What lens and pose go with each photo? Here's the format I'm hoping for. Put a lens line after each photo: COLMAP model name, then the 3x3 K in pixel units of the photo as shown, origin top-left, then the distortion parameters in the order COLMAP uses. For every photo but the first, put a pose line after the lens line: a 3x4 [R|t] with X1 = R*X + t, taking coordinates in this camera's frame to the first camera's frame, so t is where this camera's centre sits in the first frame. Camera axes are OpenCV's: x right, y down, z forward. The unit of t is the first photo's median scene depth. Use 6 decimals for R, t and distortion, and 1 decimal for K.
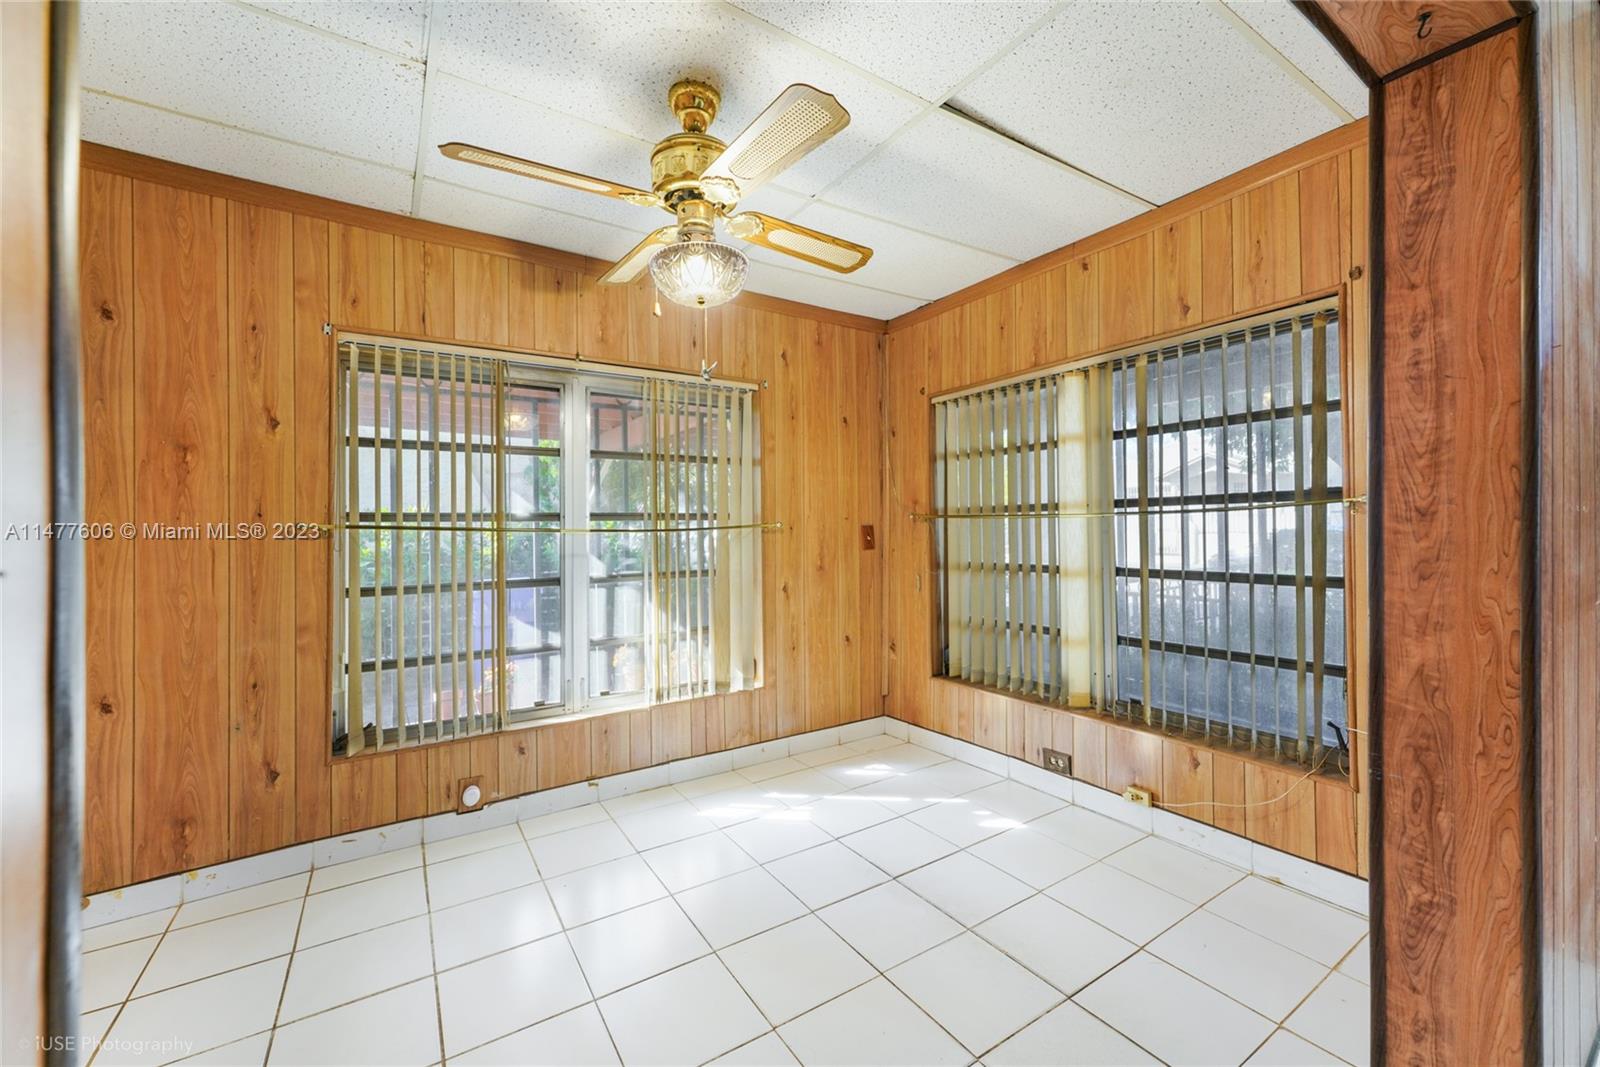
lens RADIAL K [[642.1, 0, 796.4], [0, 642.1, 525.6], [0, 0, 1]] dist [0.001645, 0.000255]
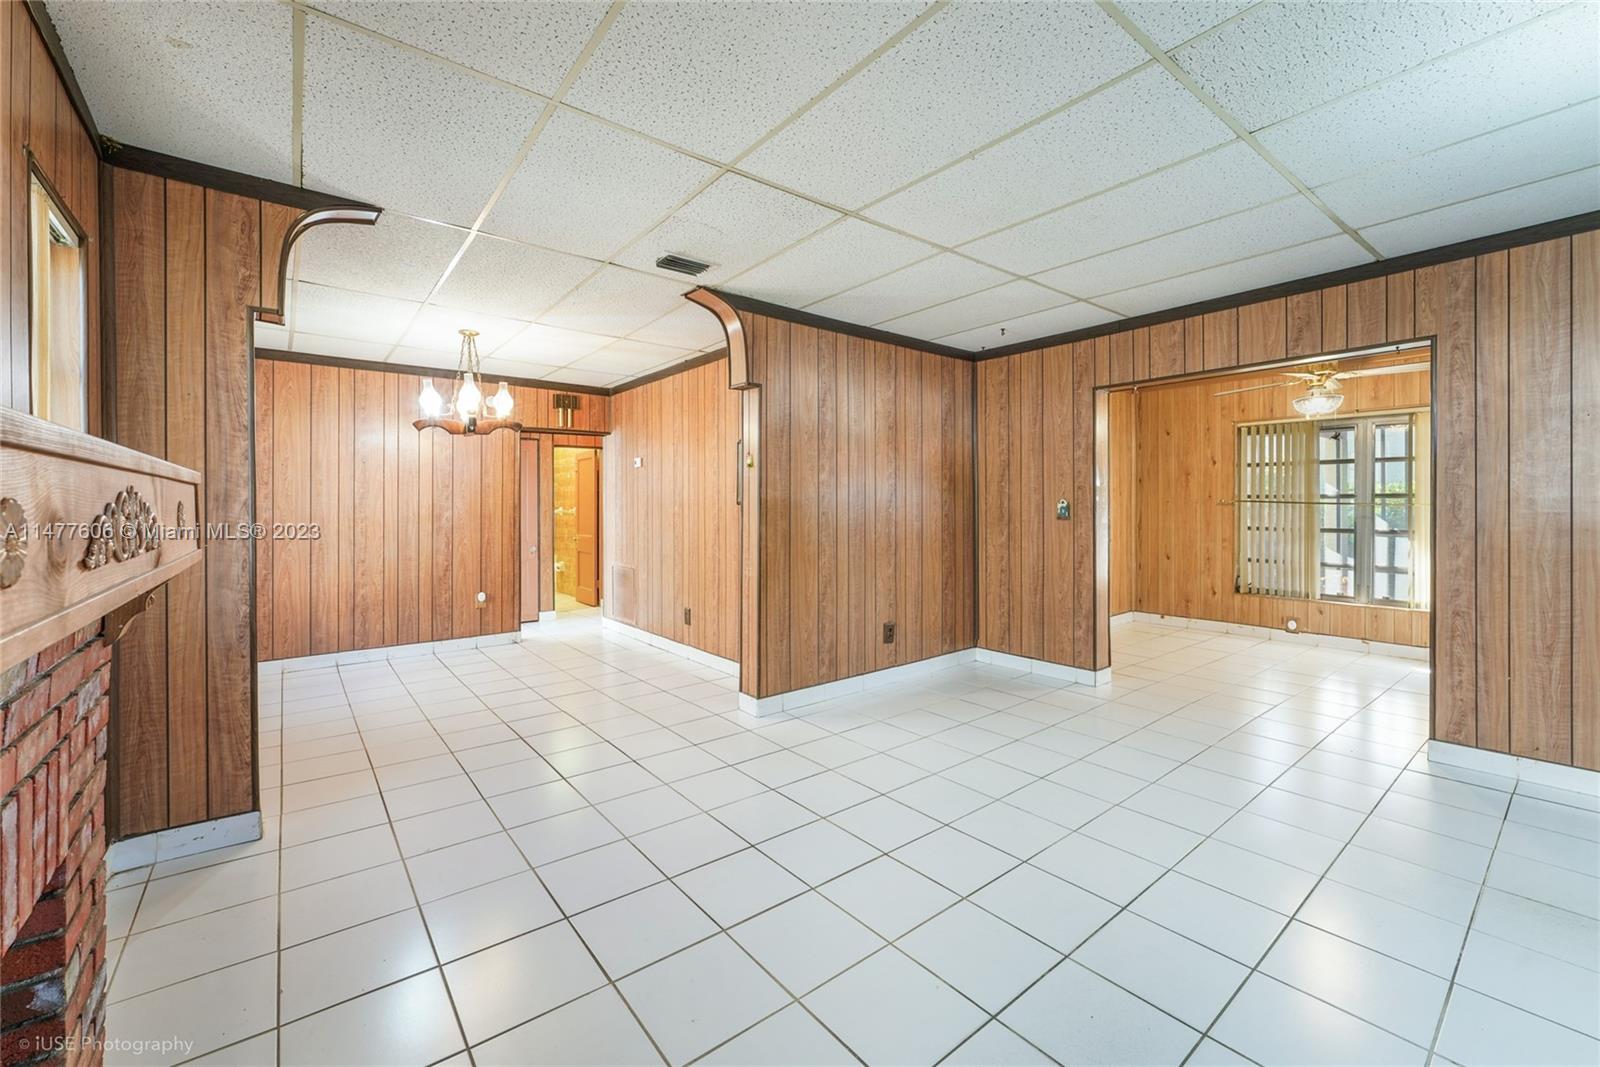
lens RADIAL K [[655.5, 0, 804.5], [0, 655.5, 501.4], [0, 0, 1]] dist [0.000672, 0.000087]
pose [[0.100476, 0.010895, -0.994880, 1.678266], [0.004319, 0.999926, 0.011386, -0.033662], [0.994930, -0.005441, 0.100422, -0.947489]]
